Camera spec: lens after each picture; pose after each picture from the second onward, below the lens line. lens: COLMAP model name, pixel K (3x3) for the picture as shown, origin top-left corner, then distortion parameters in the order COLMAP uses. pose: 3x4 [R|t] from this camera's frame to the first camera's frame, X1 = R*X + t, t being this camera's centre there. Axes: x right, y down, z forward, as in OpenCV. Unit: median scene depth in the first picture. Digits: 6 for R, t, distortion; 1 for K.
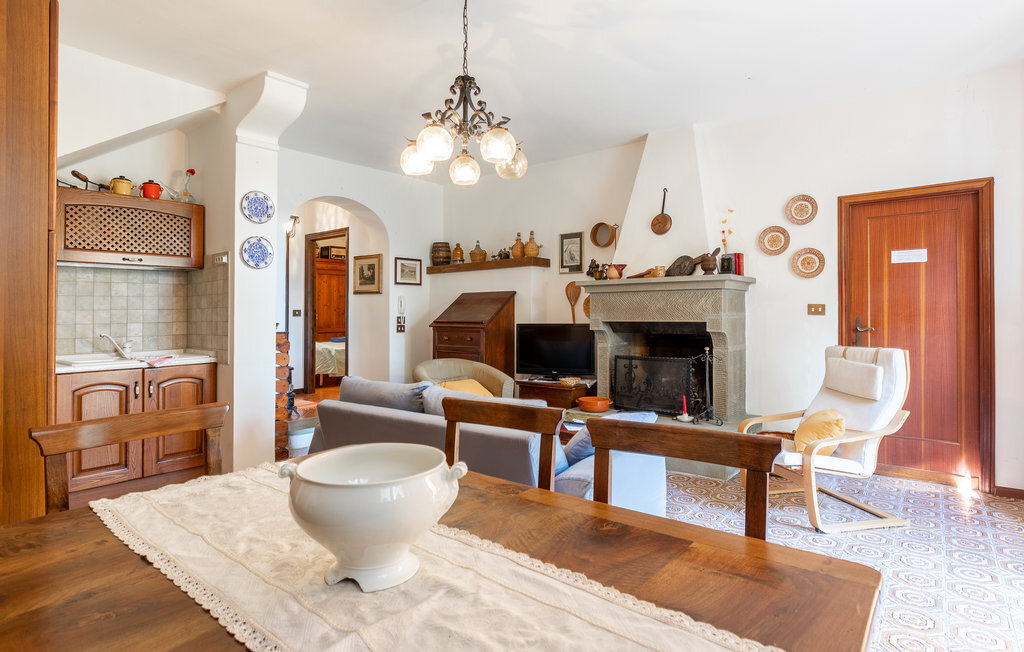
lens RADIAL K [[541.5, 0, 511.7], [0, 541.5, 312.2], [0, 0, 1]] dist [0.023743, -0.000068]
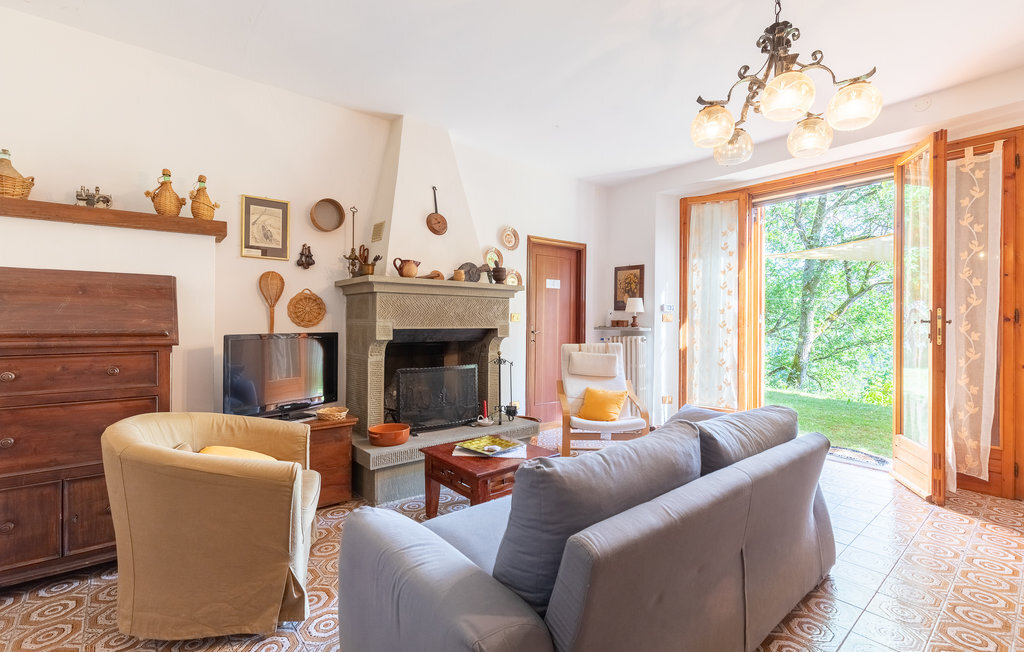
lens RADIAL K [[461.4, 0, 512.0], [0, 461.4, 326.0], [0, 0, 1]] dist [0.000115, 0.000063]
pose [[0.198953, -0.005581, 0.979993, -0.404840], [-0.007731, 0.999944, 0.007264, 0.005685], [-0.979978, -0.009022, 0.198899, 0.603489]]
